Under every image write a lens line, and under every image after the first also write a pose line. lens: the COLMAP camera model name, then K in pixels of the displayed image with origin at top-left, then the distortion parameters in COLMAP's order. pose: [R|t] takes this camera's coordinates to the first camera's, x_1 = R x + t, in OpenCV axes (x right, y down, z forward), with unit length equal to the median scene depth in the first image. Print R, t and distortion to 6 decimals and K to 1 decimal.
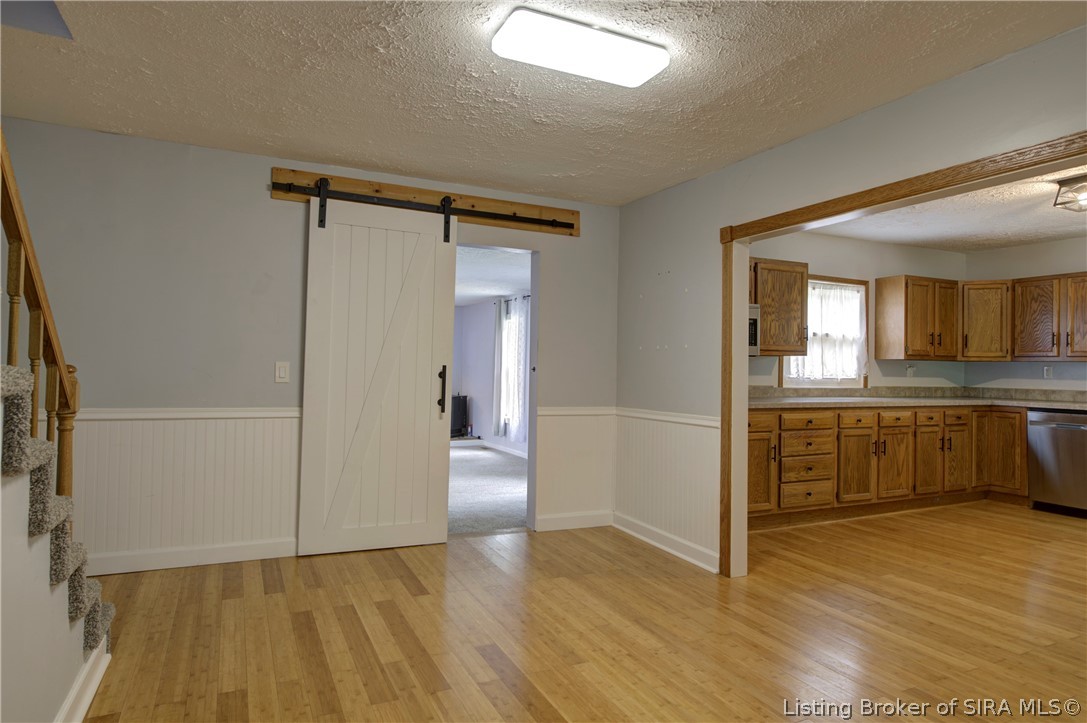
lens RADIAL K [[653.1, 0, 543.5], [0, 653.1, 361.5], [0, 0, 1]] dist [0.000095, 0.000507]
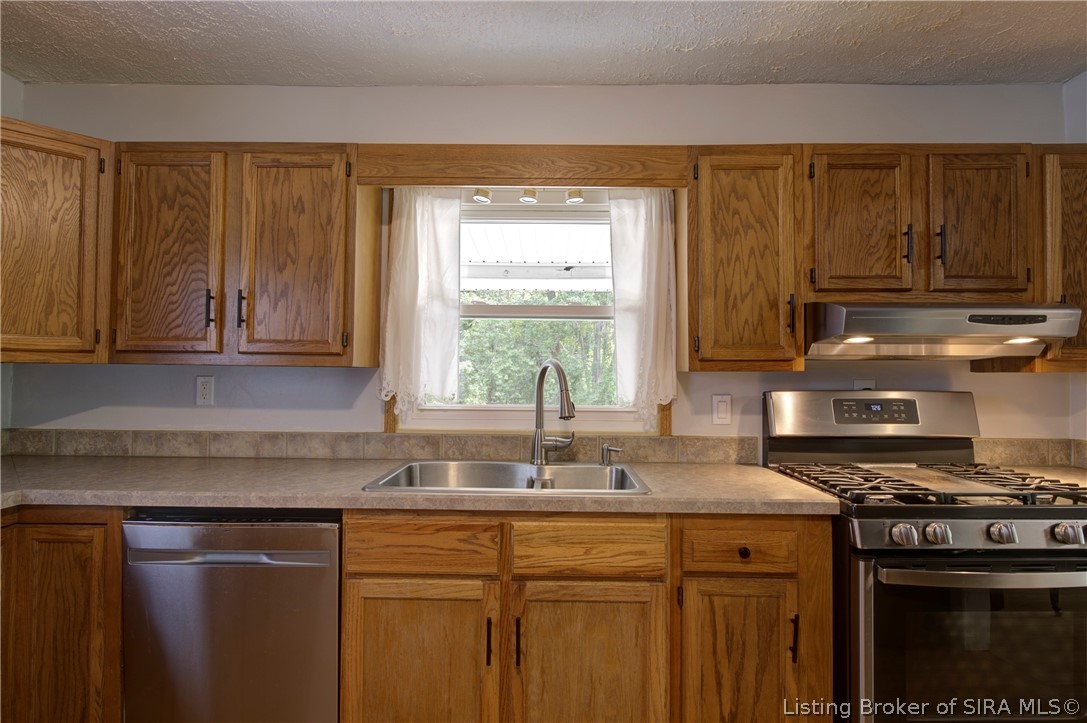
lens RADIAL K [[556.6, 0, 543.5], [0, 556.6, 361.5], [0, 0, 1]] dist [-0.000663, -0.002243]
pose [[0.443477, 0.005357, 0.896270, 0.577106], [-0.011019, 0.999939, -0.000524, -0.004380], [-0.896218, -0.009644, 0.443509, 0.681201]]
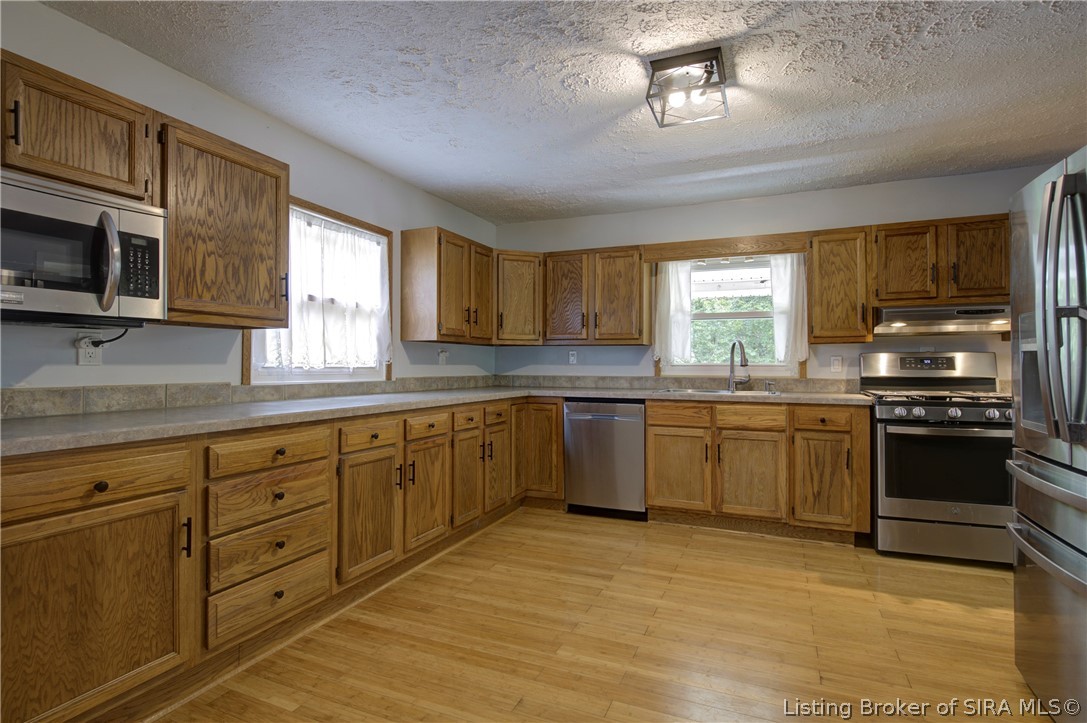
lens RADIAL K [[547.2, 0, 543.5], [0, 547.2, 361.5], [0, 0, 1]] dist [0.003196, -0.000656]
pose [[0.755034, -0.008842, 0.655626, 0.242669], [0.001915, 0.999935, 0.011280, 0.014397], [-0.655683, -0.007261, 0.755001, 0.464320]]
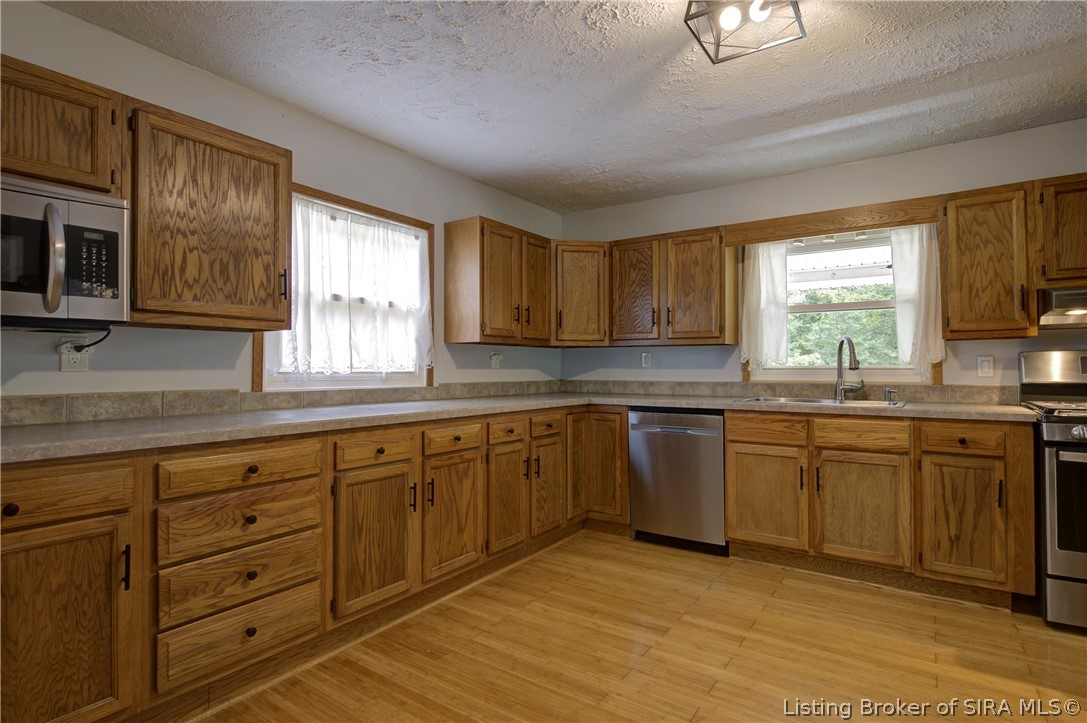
lens RADIAL K [[556.6, 0, 543.5], [0, 556.6, 361.5], [0, 0, 1]] dist [-0.000663, -0.002243]
pose [[0.869995, -0.009930, 0.492960, 0.337842], [0.009029, 0.999950, 0.004208, 0.015333], [-0.492977, 0.000790, 0.870042, 0.486636]]
